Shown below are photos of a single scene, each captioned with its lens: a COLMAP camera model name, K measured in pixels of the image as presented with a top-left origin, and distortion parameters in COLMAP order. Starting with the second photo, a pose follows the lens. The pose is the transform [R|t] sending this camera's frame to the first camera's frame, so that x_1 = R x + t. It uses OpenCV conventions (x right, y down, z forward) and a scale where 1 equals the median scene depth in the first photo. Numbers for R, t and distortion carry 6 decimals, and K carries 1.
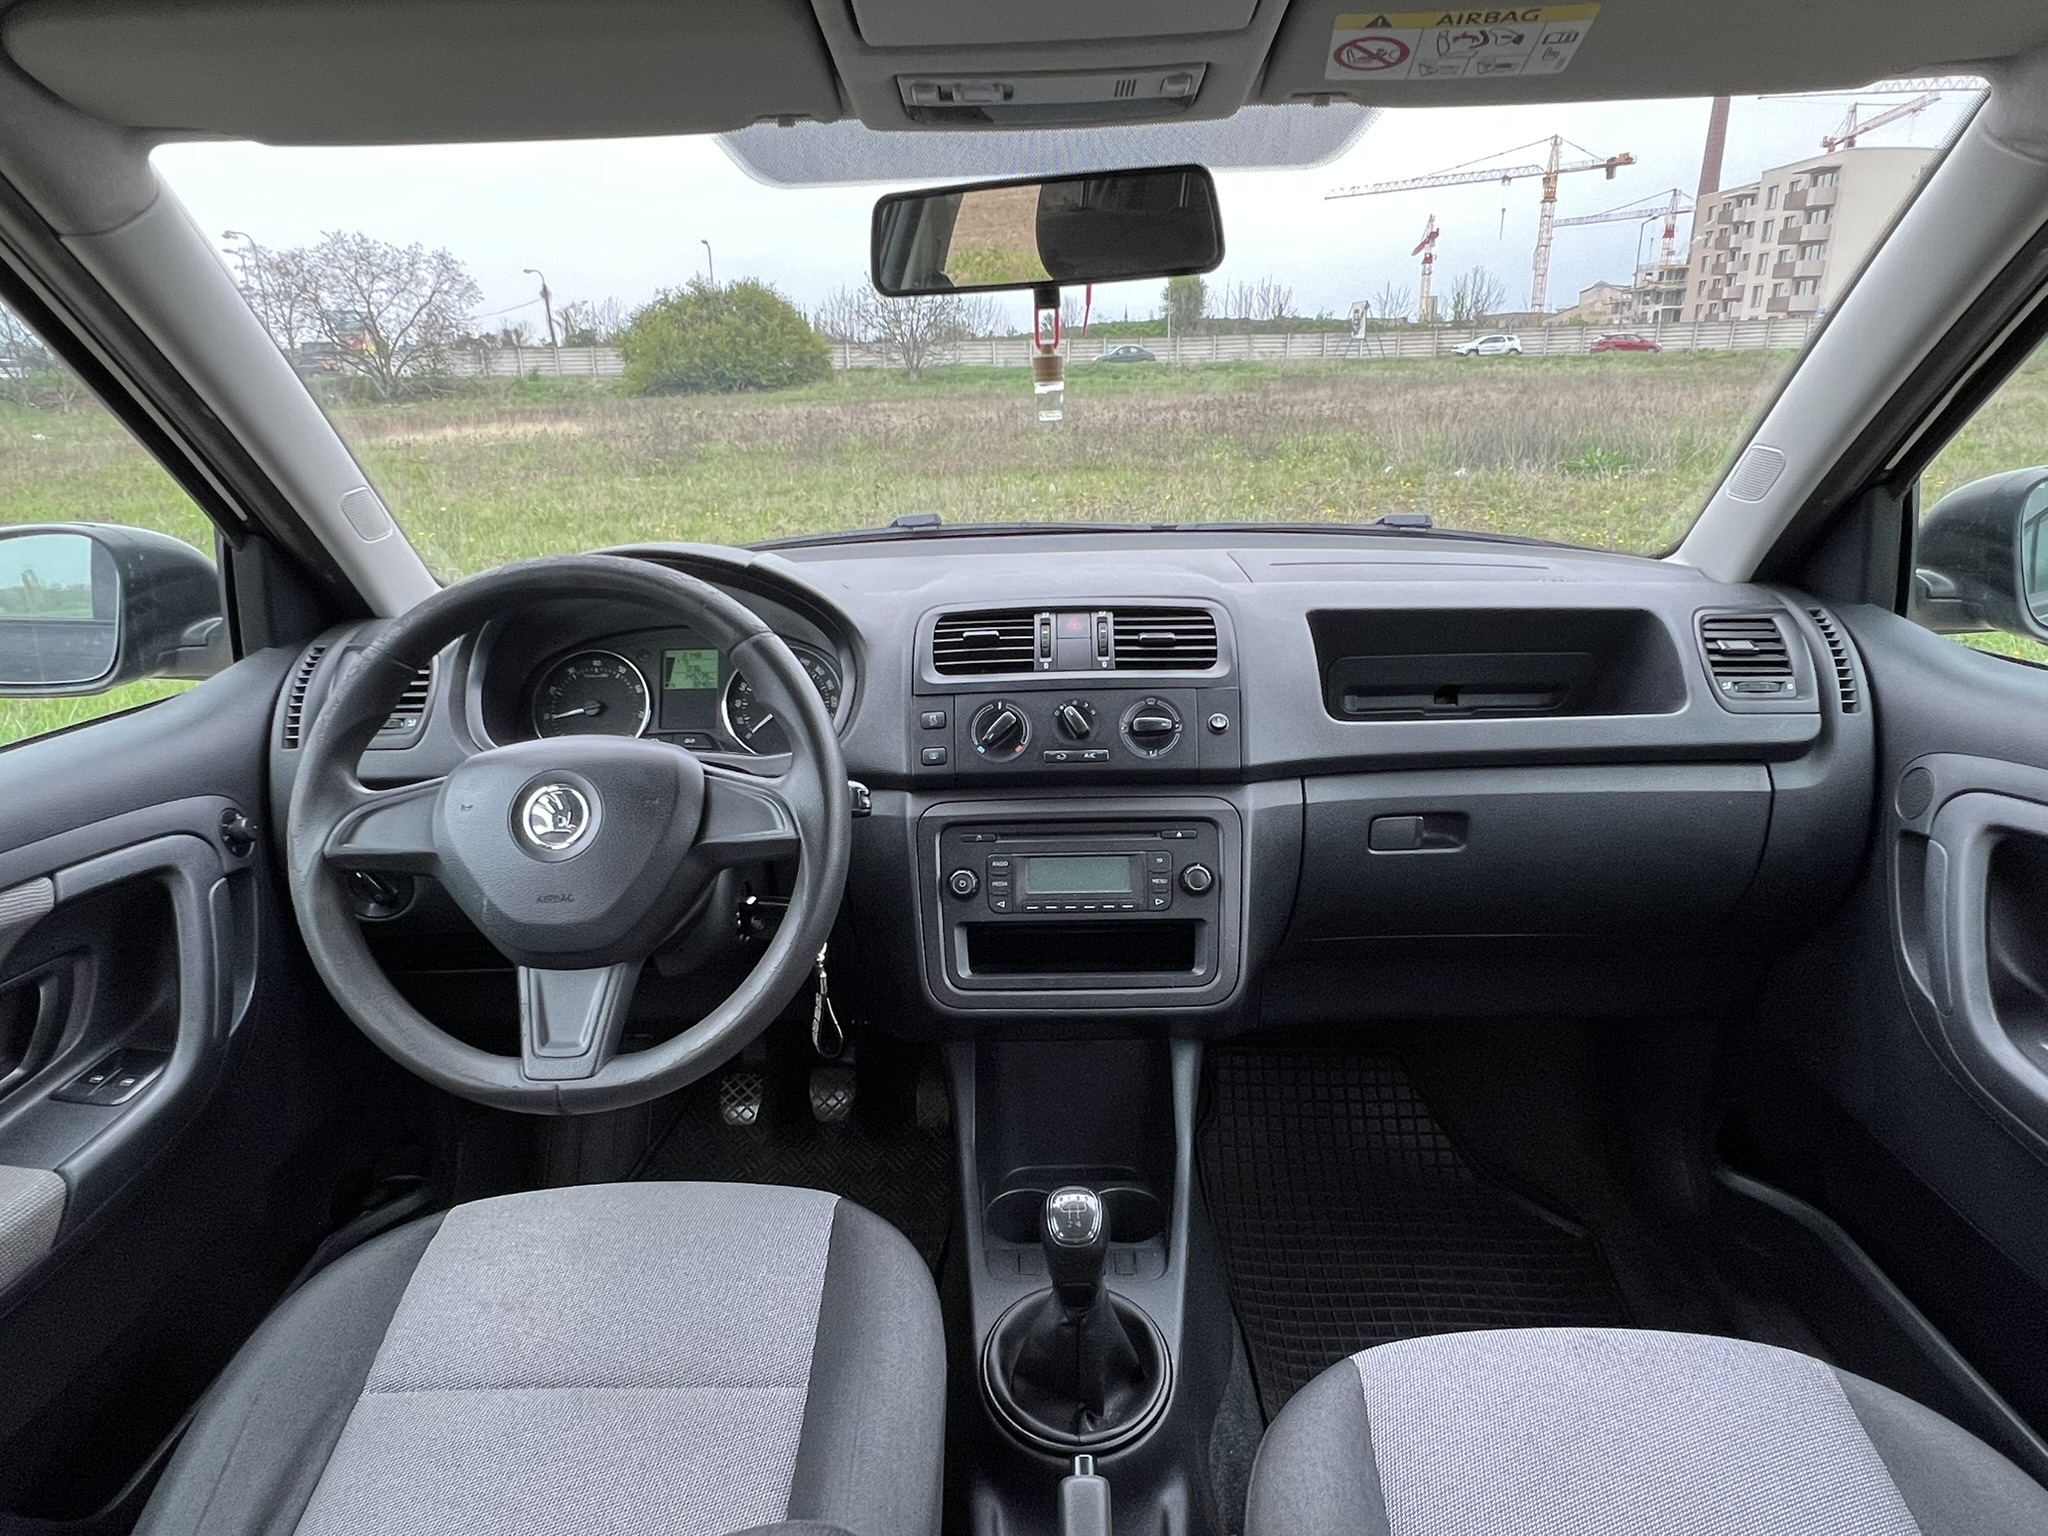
lens RADIAL K [[1308.6, 0, 1024.0], [0, 1308.6, 768.0], [0, 0, 1]] dist [0.006747, -0.002326]
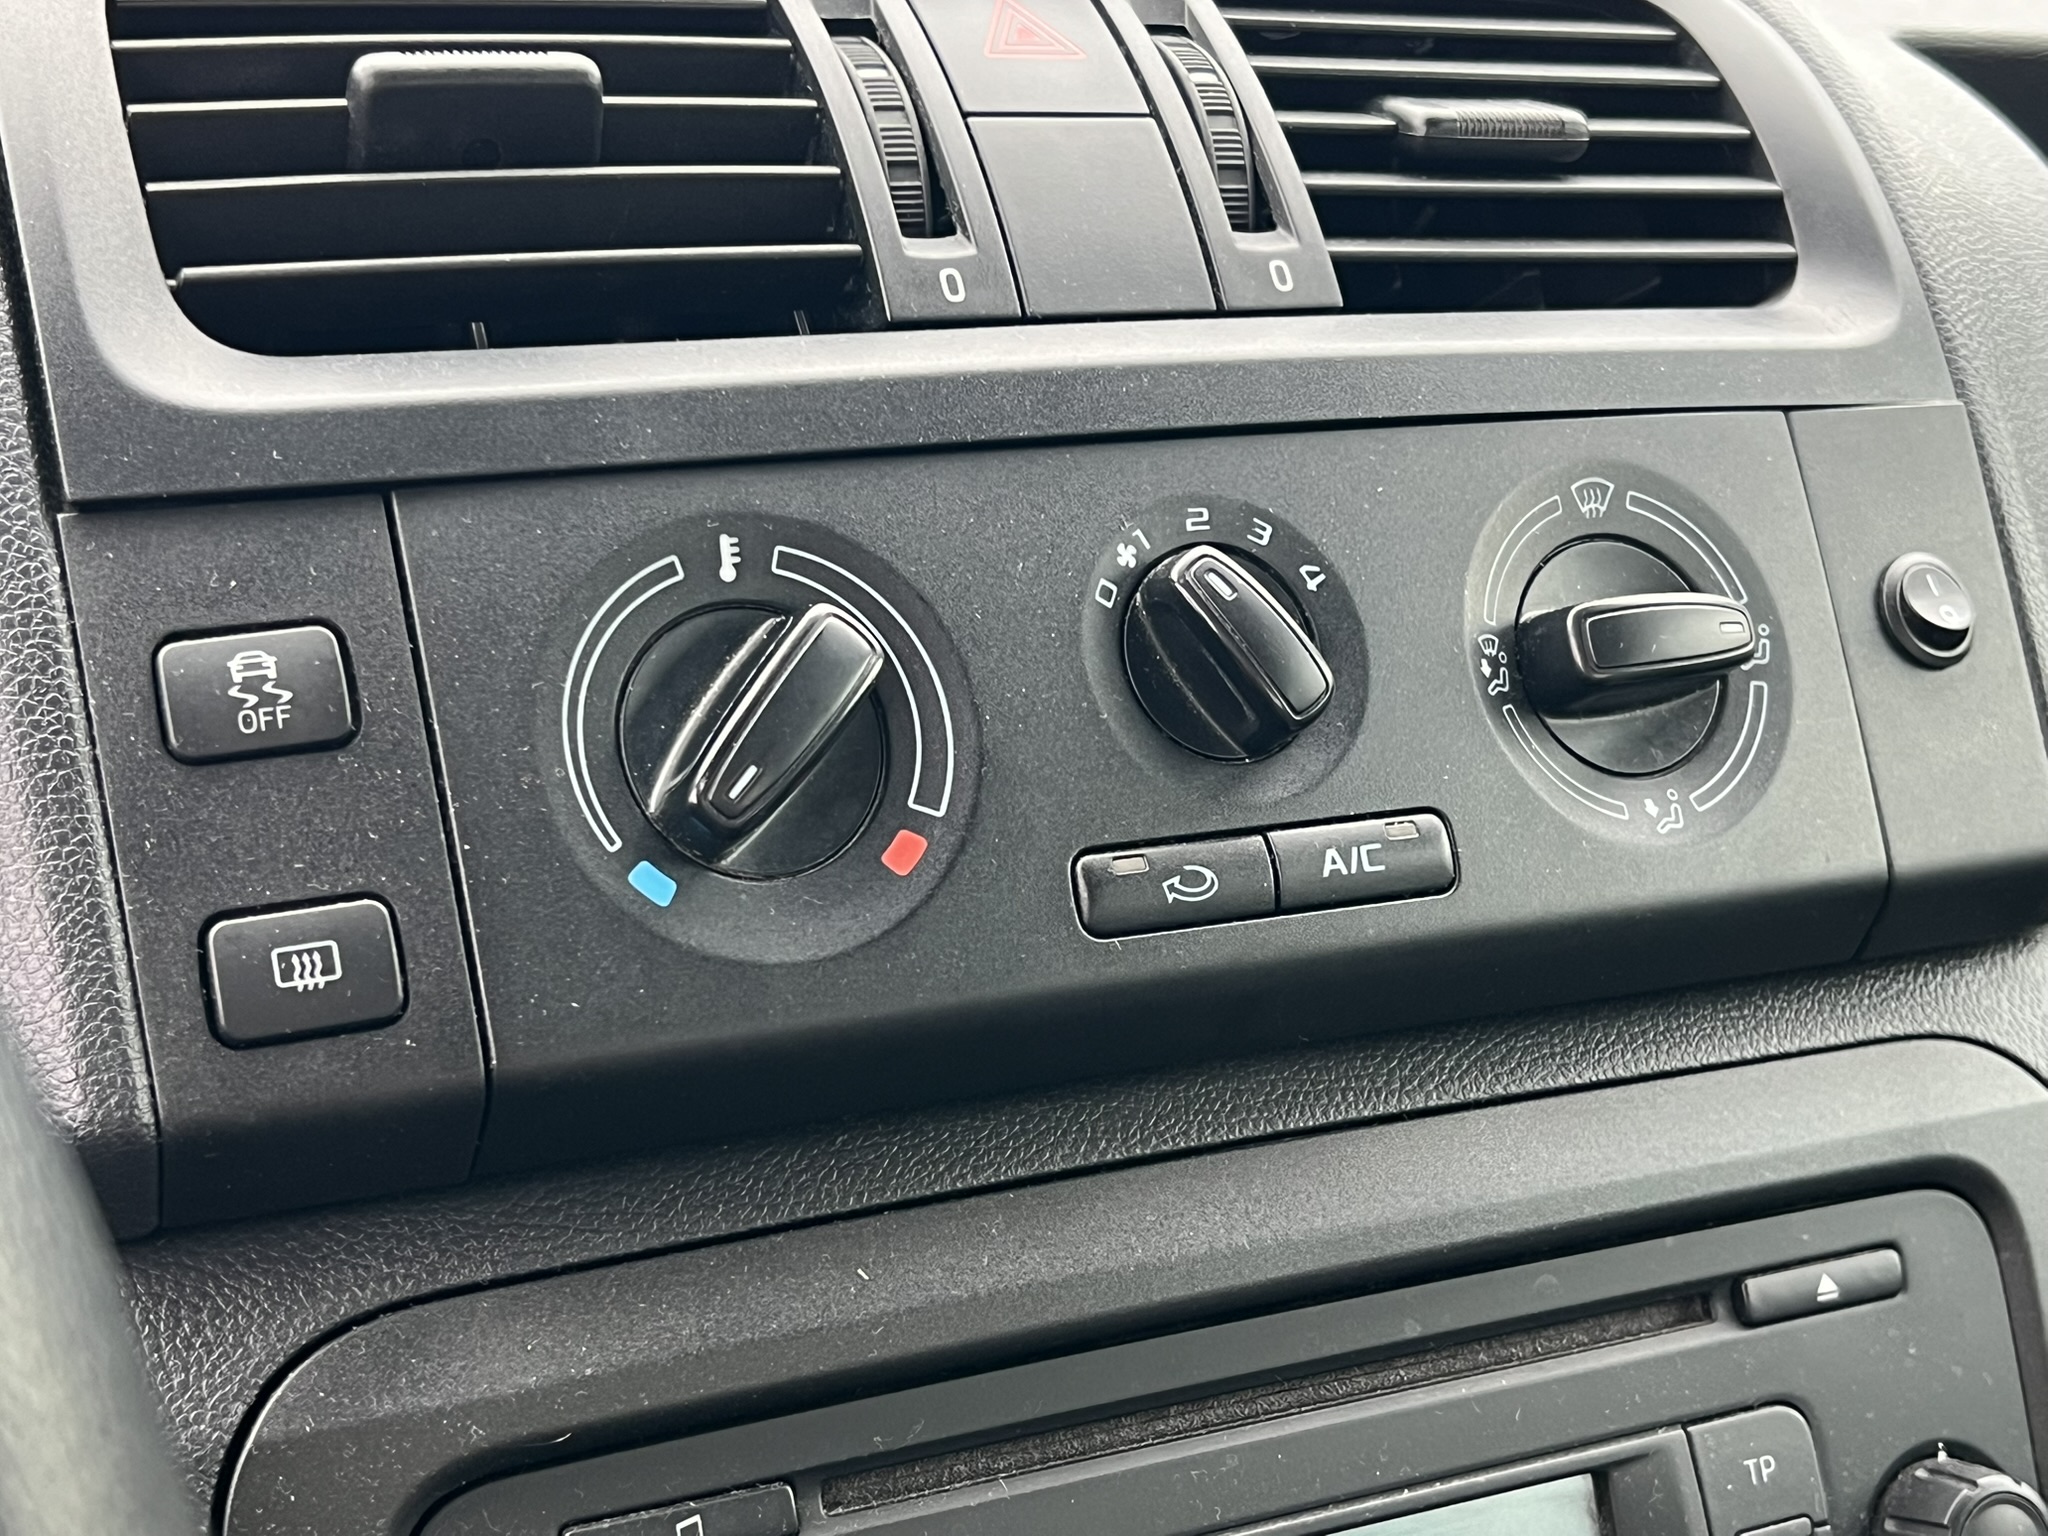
lens RADIAL K [[2954.6, 0, 1024.0], [0, 2954.6, 768.0], [0, 0, 1]] dist [0.158023, 0.008222]
pose [[0.872125, -0.076062, 0.483335, -0.143325], [0.067249, 0.997102, 0.035569, -0.033613], [-0.484640, 0.001483, 0.874713, 0.678134]]
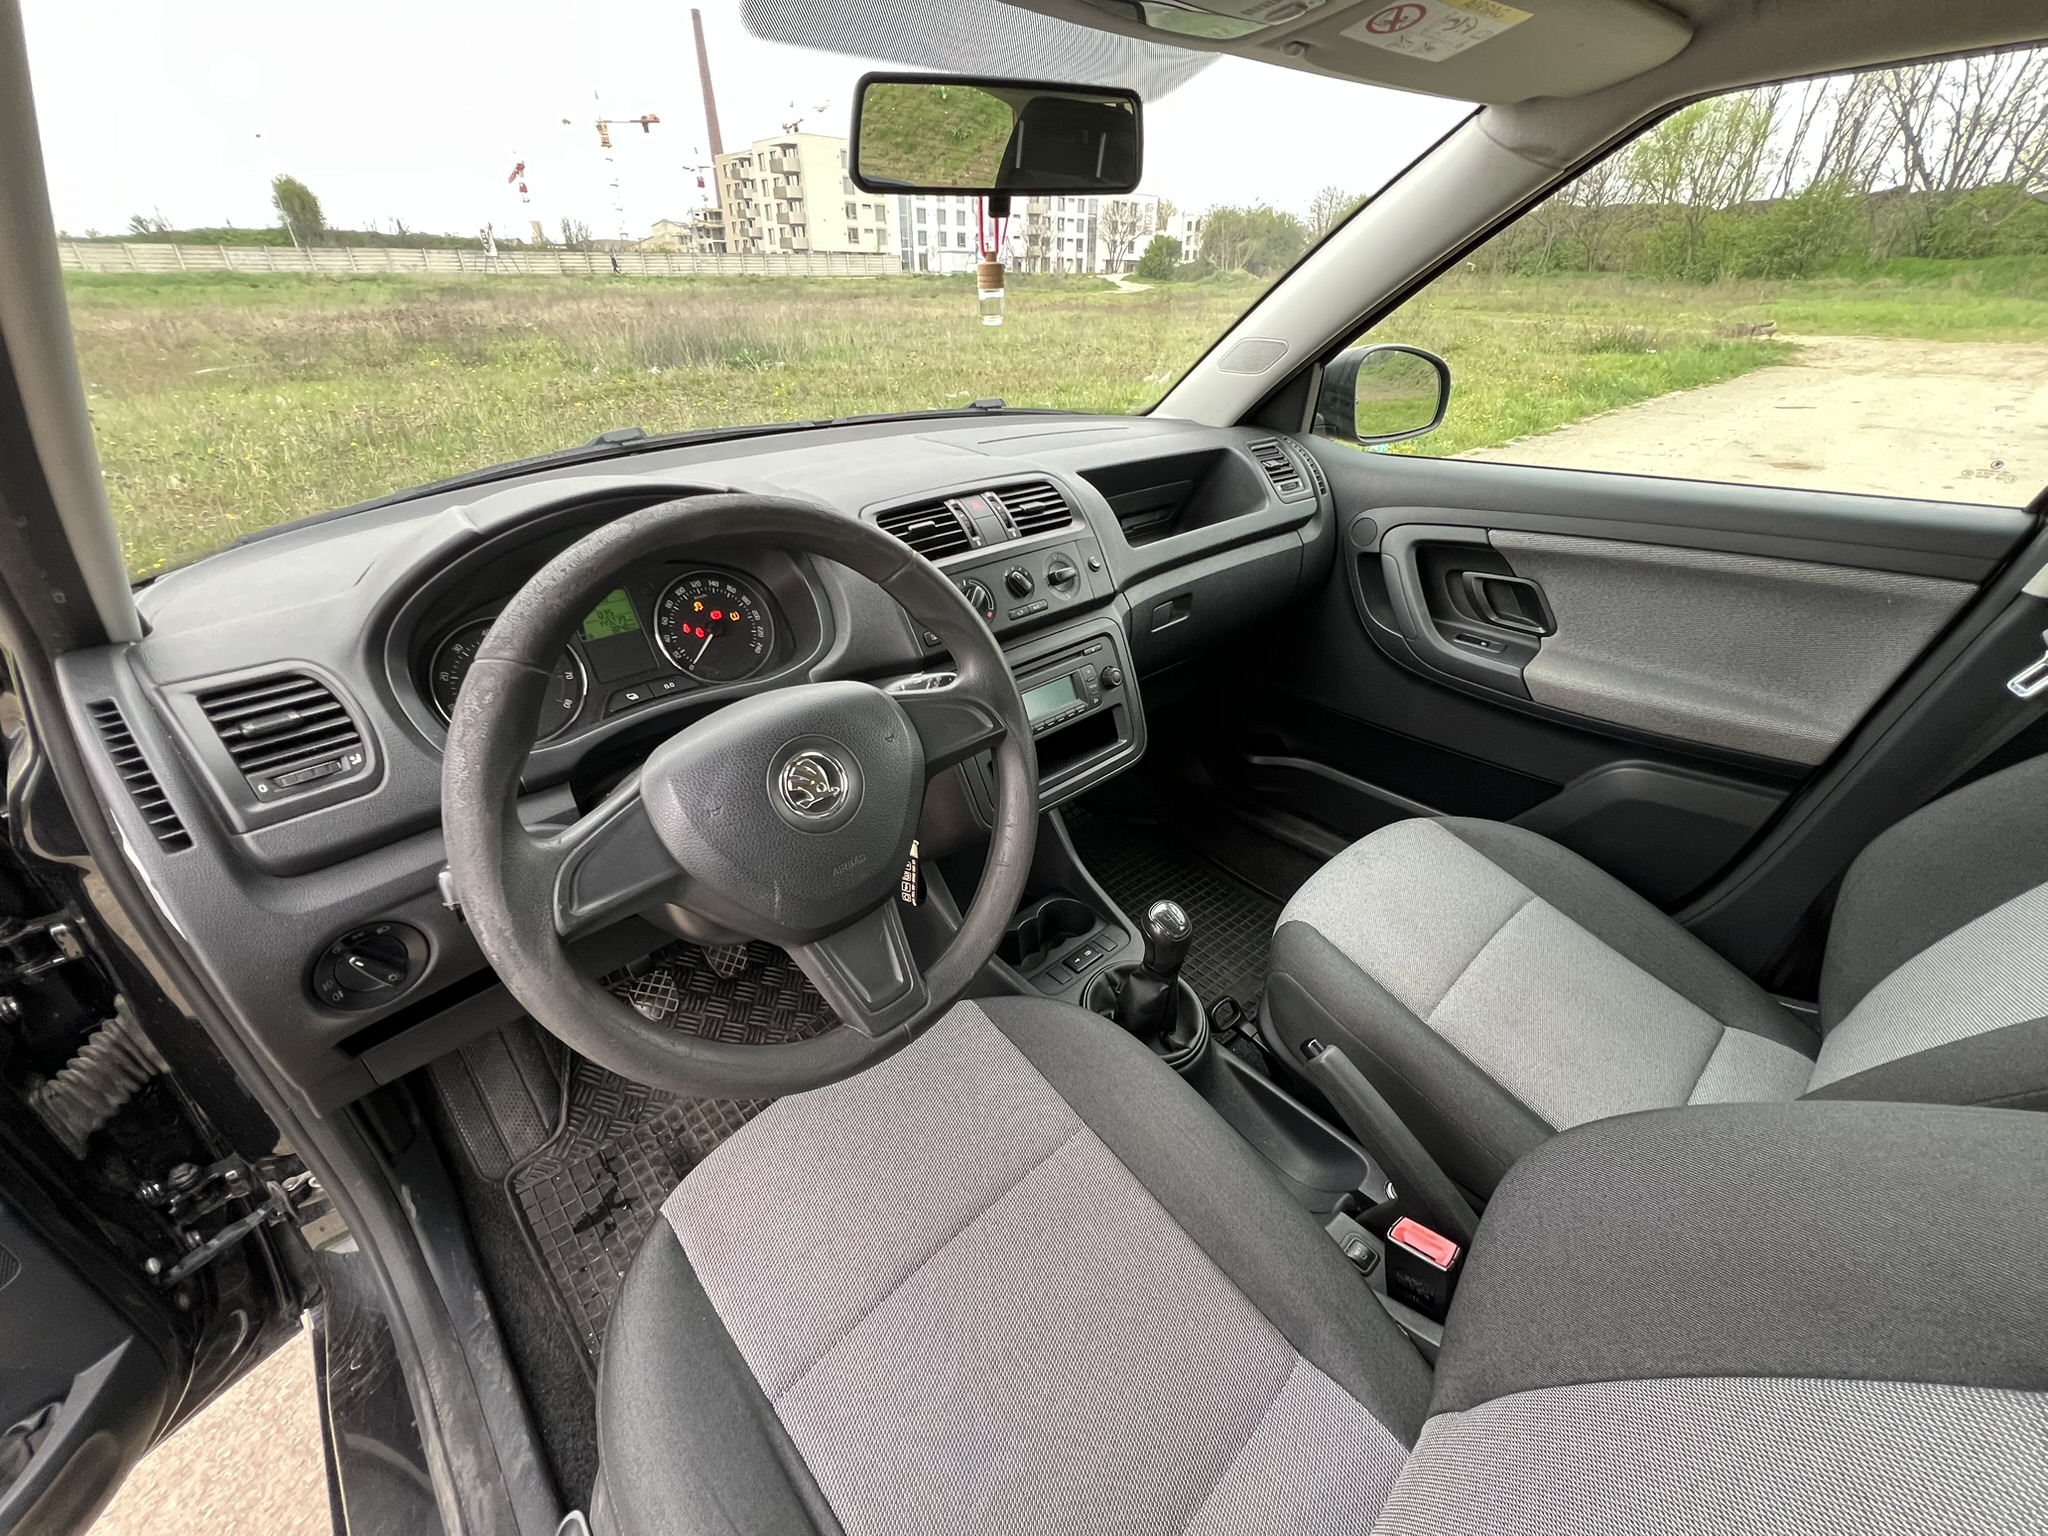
lens RADIAL K [[857.4, 0, 1024.0], [0, 857.4, 768.0], [0, 0, 1]] dist [0.003674, -0.000089]
pose [[0.703283, -0.334072, 0.627526, -0.515067], [0.192857, 0.939262, 0.283890, -0.097922], [-0.684251, -0.078632, 0.724994, 0.364039]]
